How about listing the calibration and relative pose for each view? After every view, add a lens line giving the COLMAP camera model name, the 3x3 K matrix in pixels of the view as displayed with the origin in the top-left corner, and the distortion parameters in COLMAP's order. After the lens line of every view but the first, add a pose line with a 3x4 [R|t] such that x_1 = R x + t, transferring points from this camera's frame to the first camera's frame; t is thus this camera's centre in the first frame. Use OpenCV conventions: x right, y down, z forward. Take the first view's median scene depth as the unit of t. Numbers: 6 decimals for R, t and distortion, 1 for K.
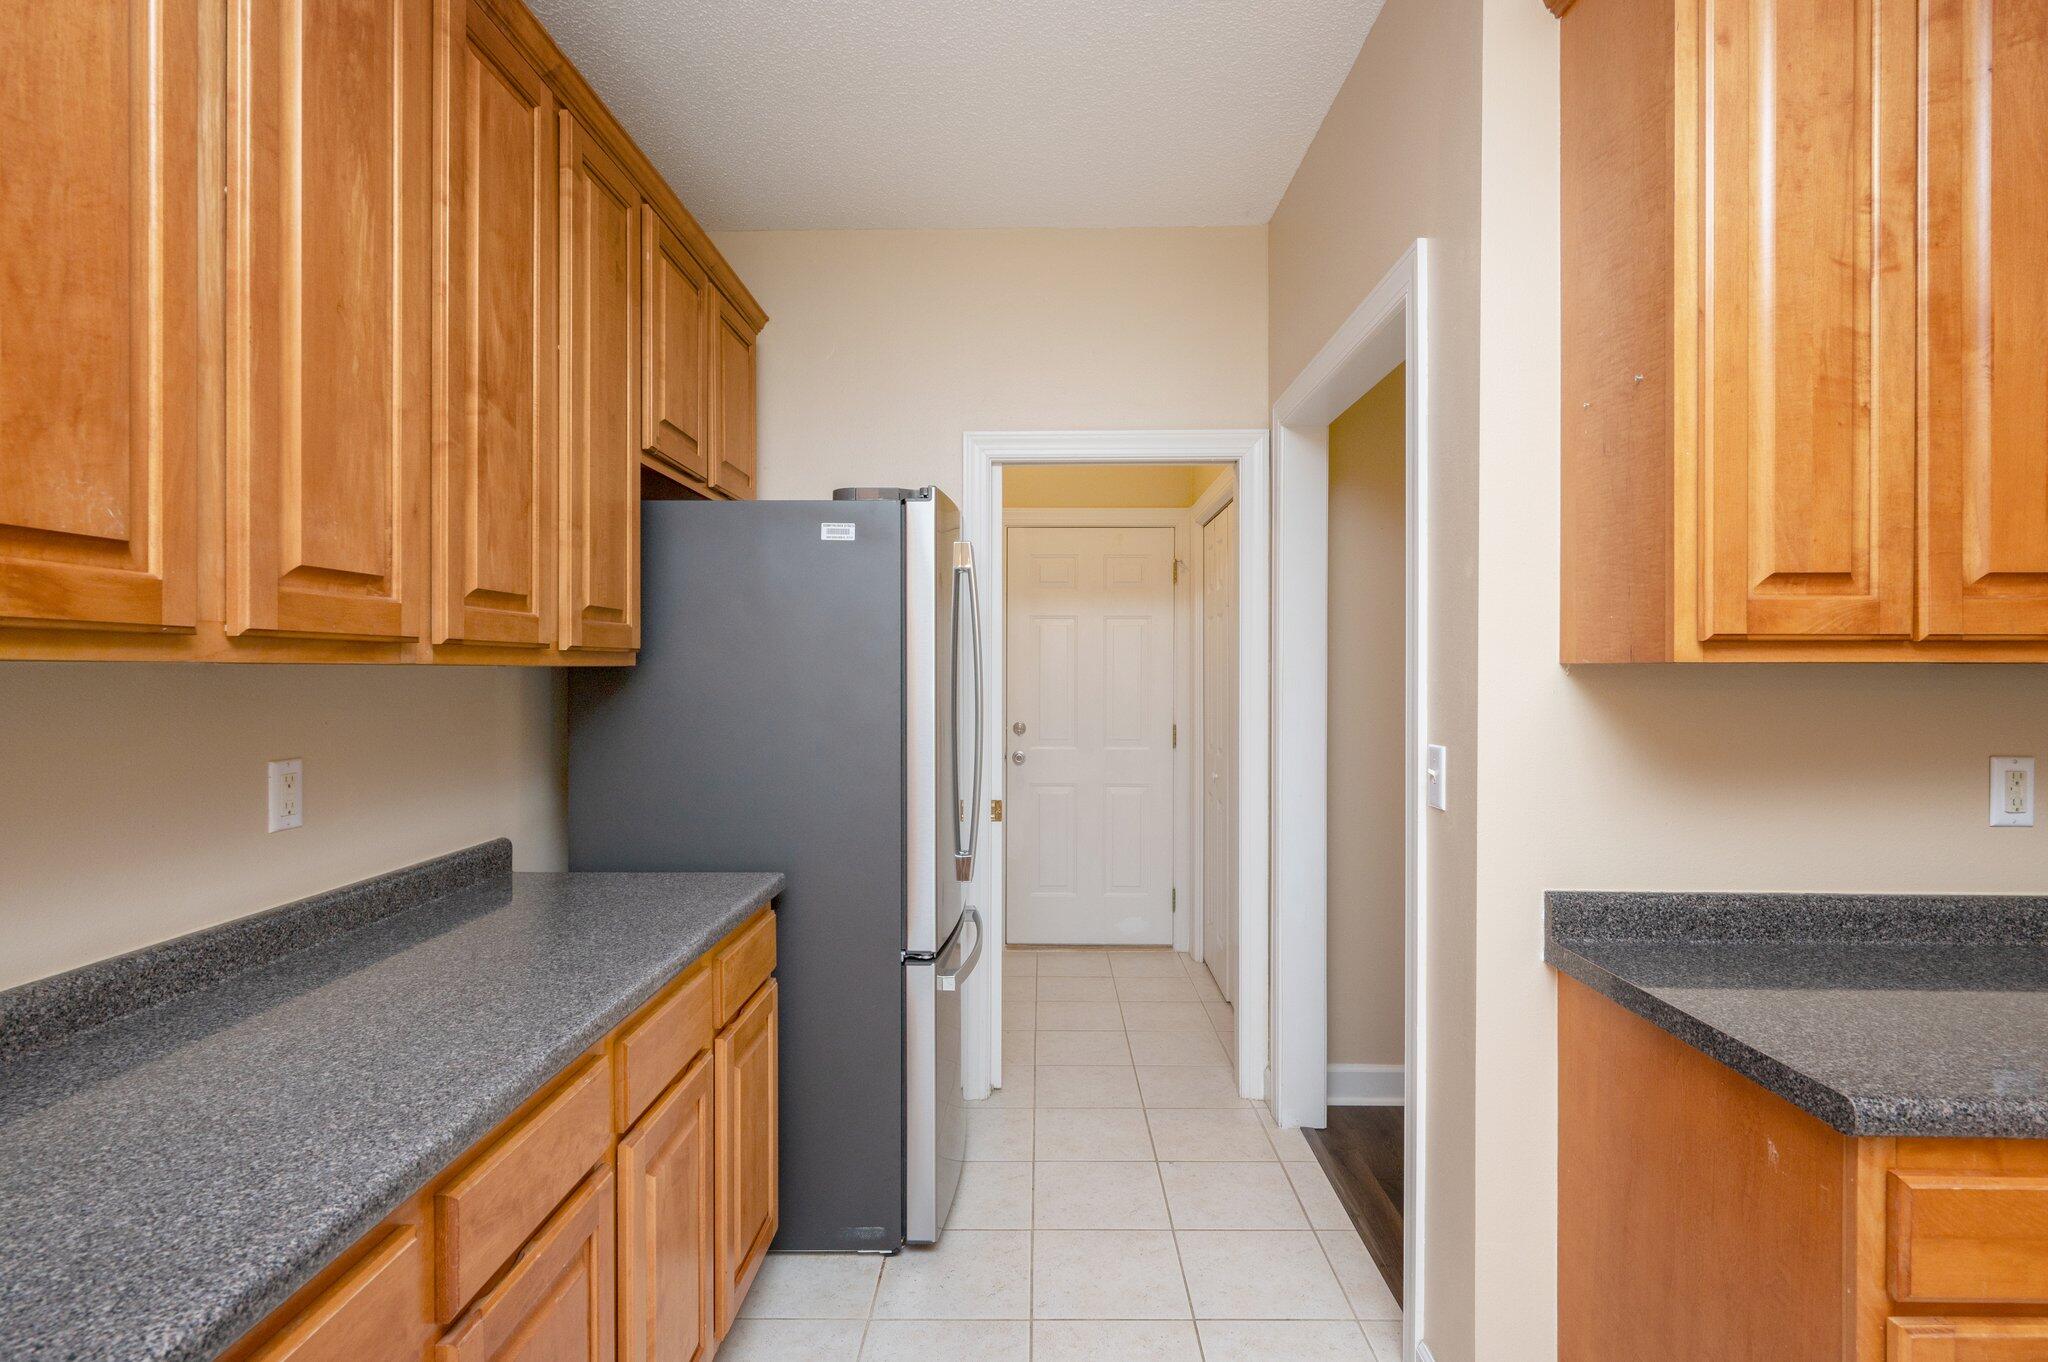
lens RADIAL K [[910.1, 0, 1024.0], [0, 910.1, 681.0], [0, 0, 1]] dist [-0.000135, -0.000045]
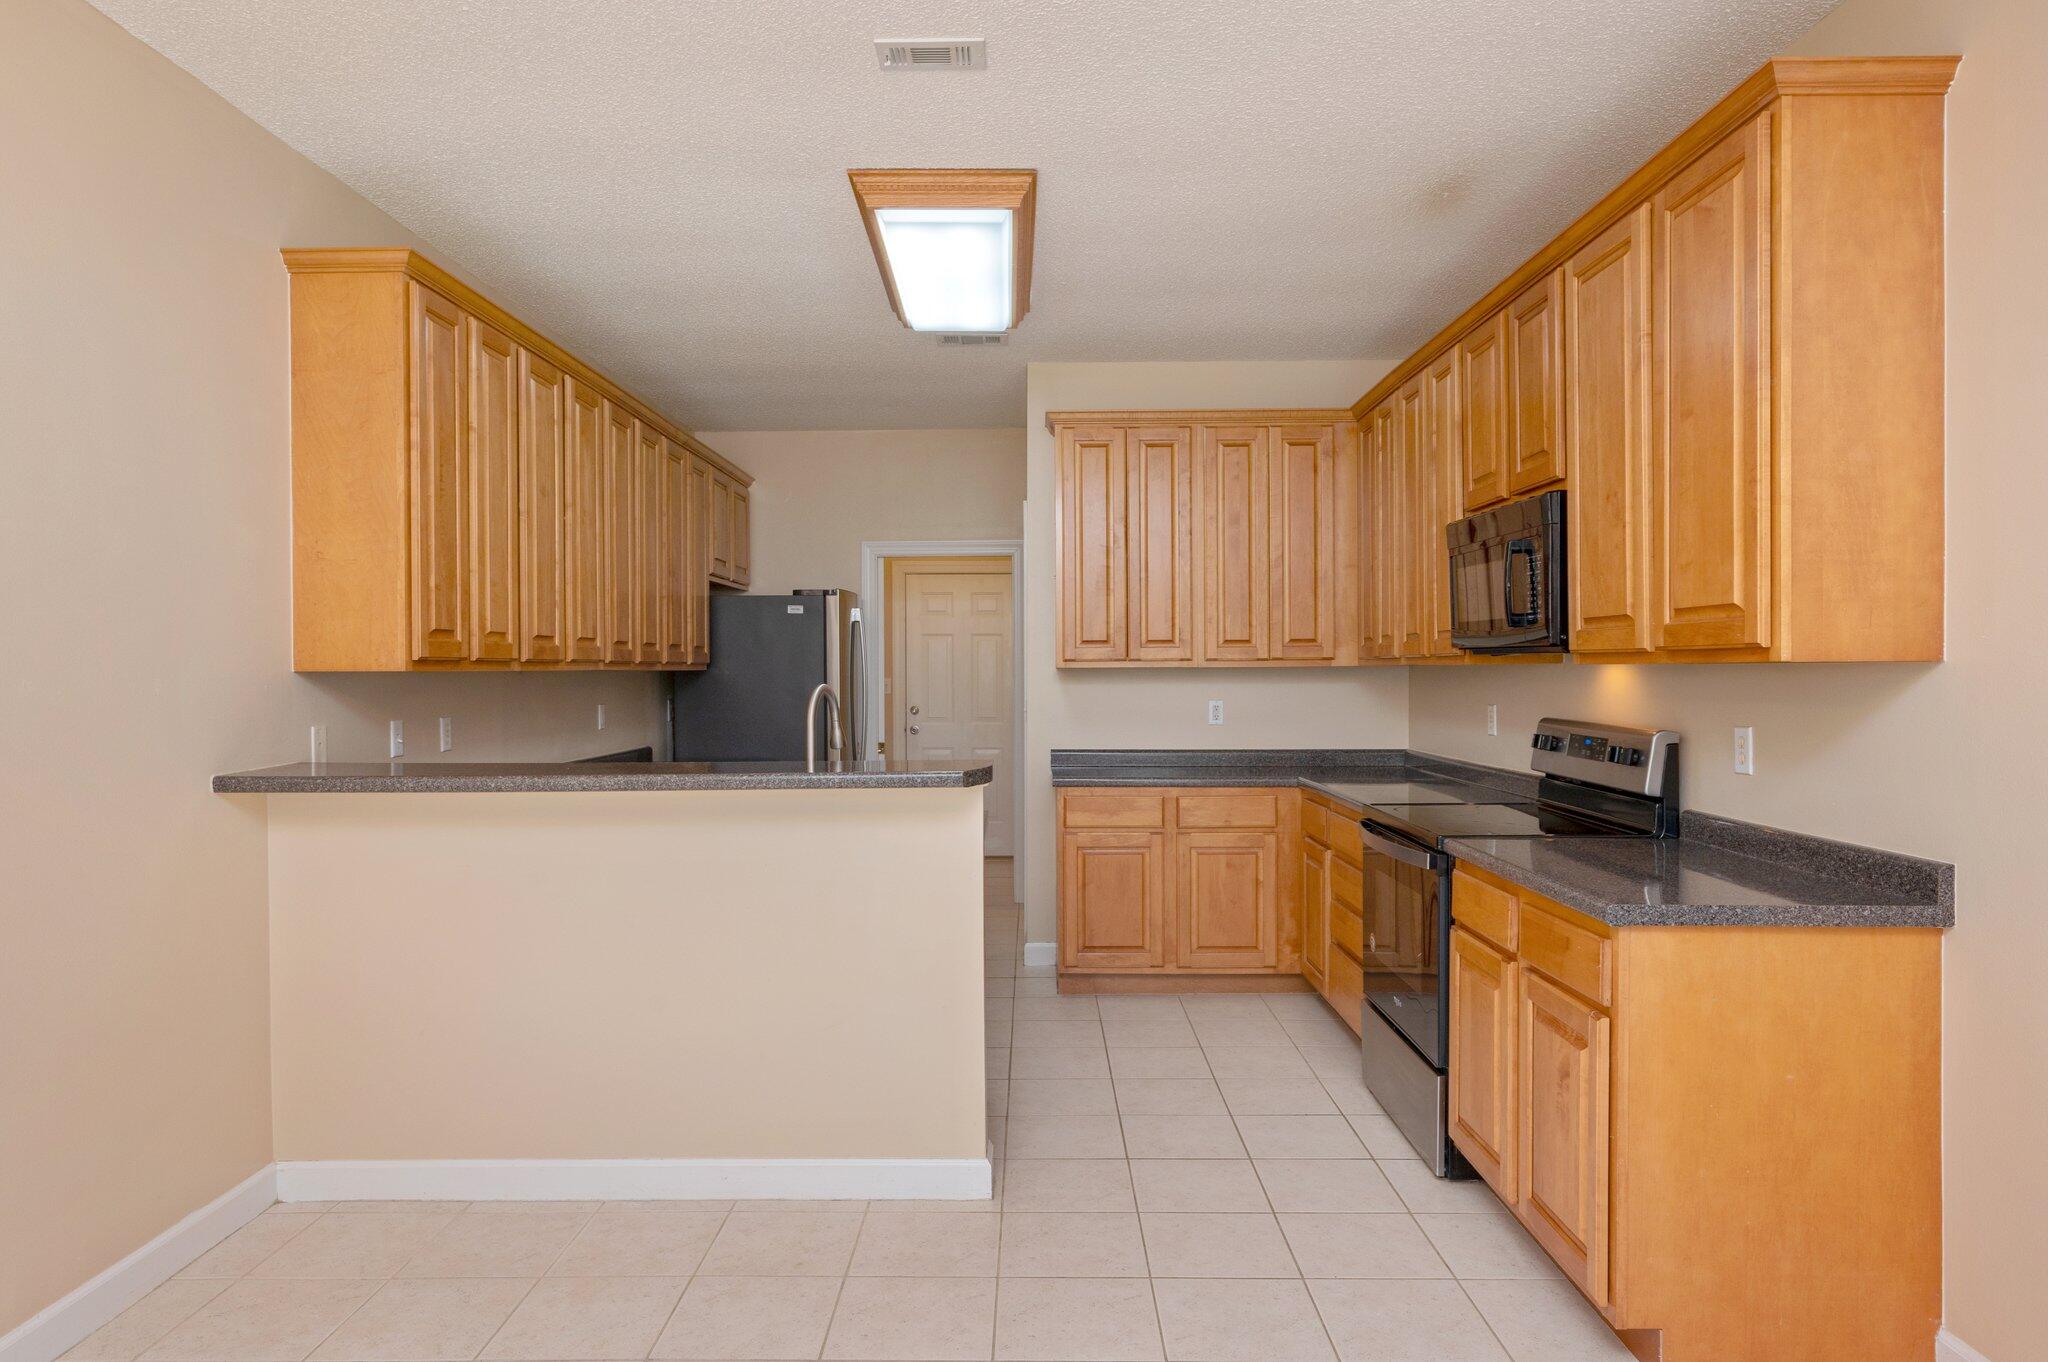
lens RADIAL K [[1200.7, 0, 1024.0], [0, 1200.7, 681.0], [0, 0, 1]] dist [0.000010, -0.000059]
pose [[0.999985, -0.005473, -0.000119, 0.354798], [0.005473, 0.999982, -0.002307, 0.021094], [0.000131, 0.002306, 0.999997, -1.942594]]
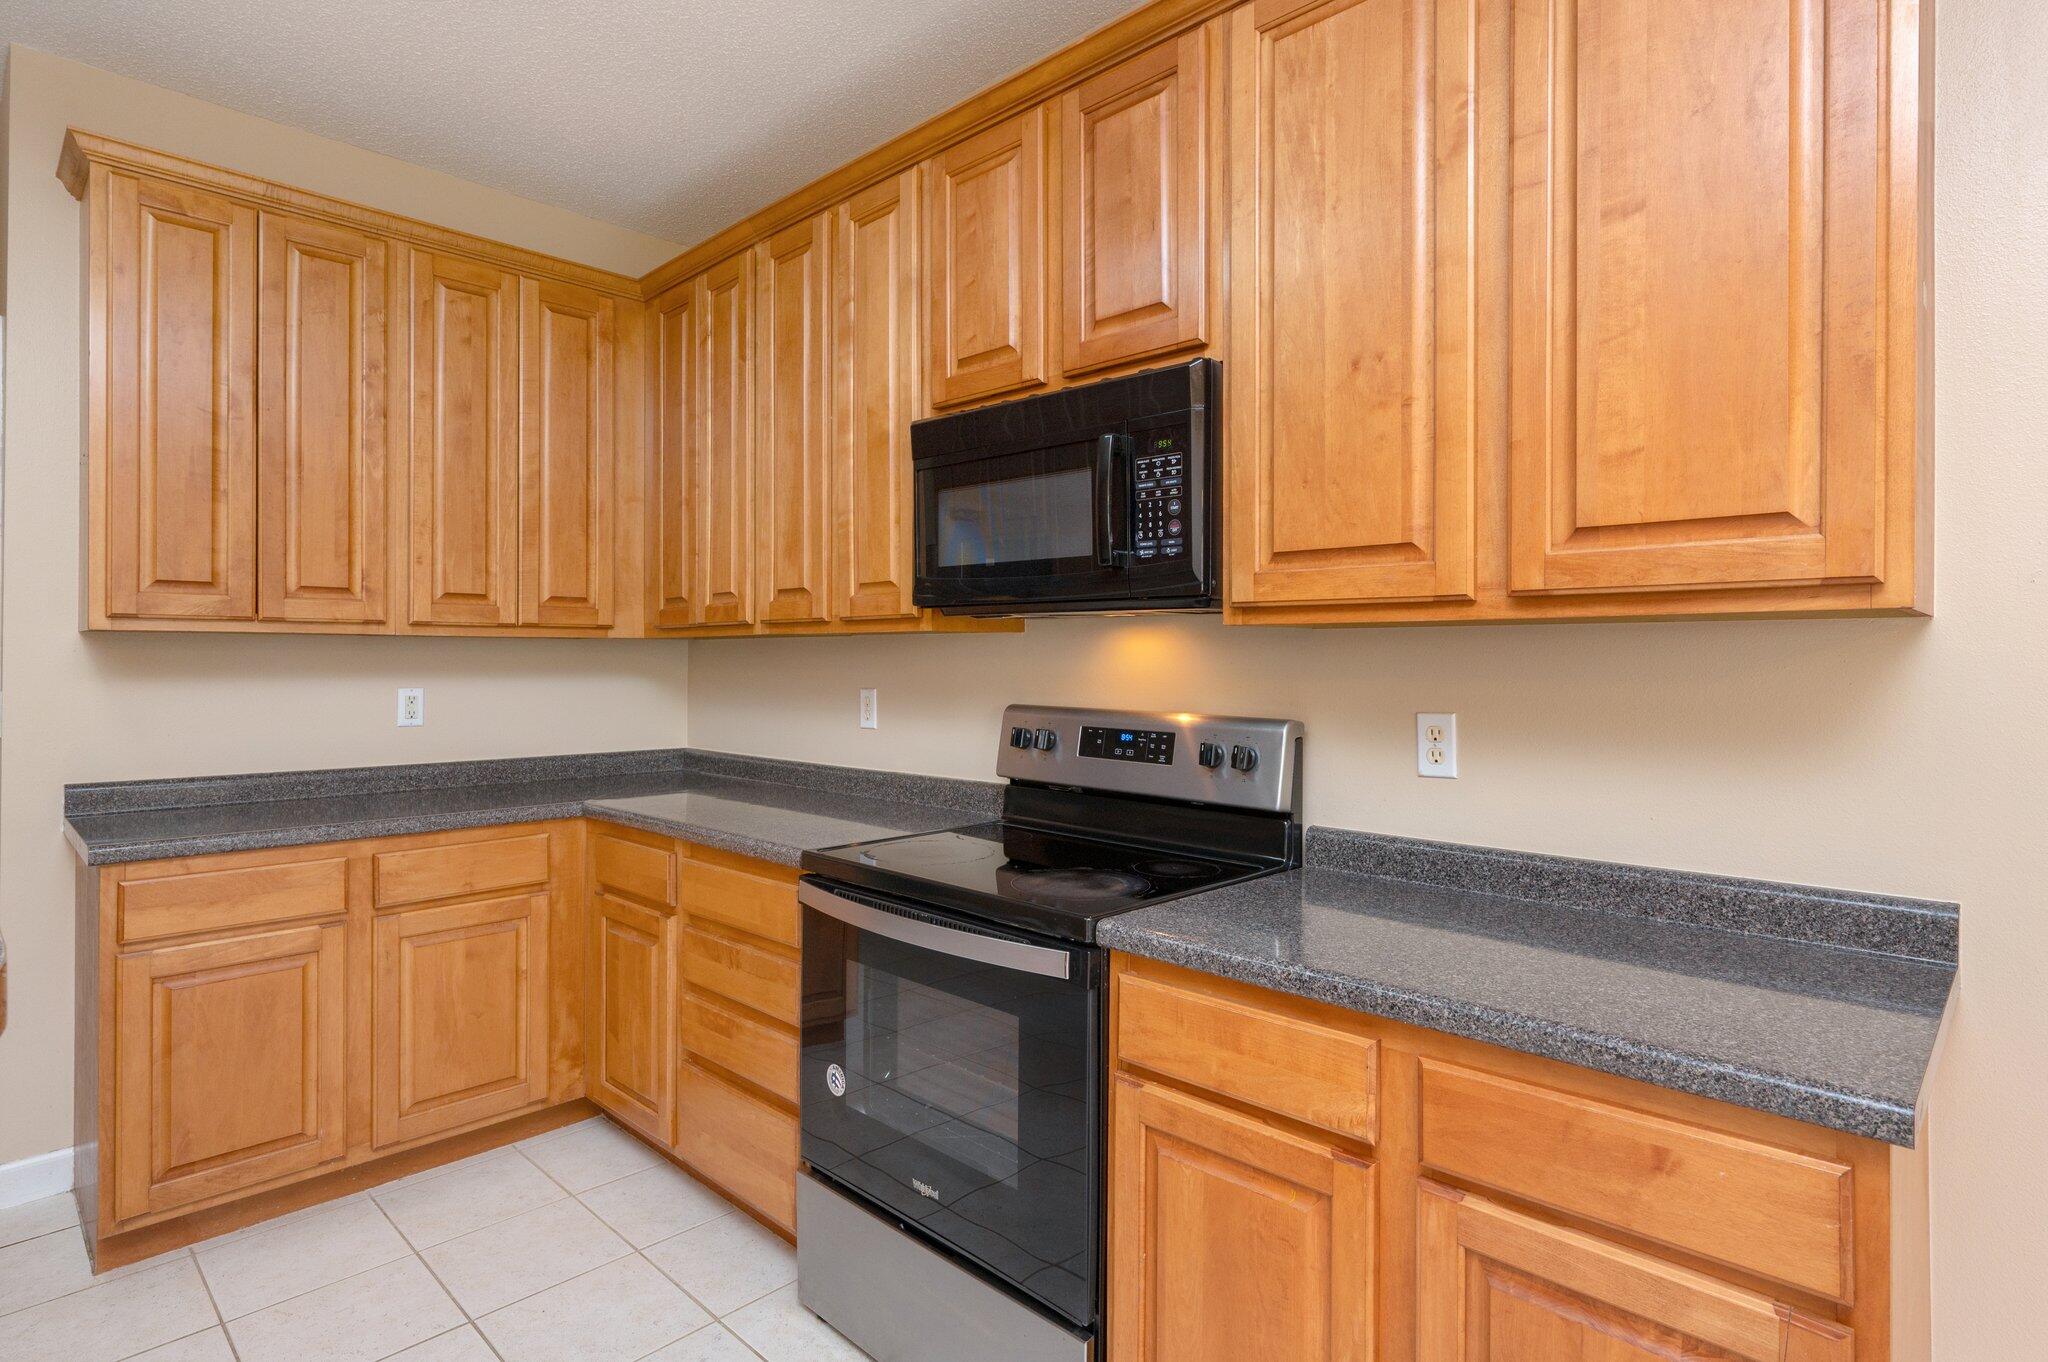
lens RADIAL K [[1045.5, 0, 1032.0], [0, 1045.5, 659.3], [0, 0, 1]] dist [-0.001815, -0.001034]
pose [[0.688120, 0.001761, 0.725594, 0.304838], [0.005050, 0.999961, -0.007216, 0.034187], [-0.725579, 0.008630, 0.688085, -0.941189]]
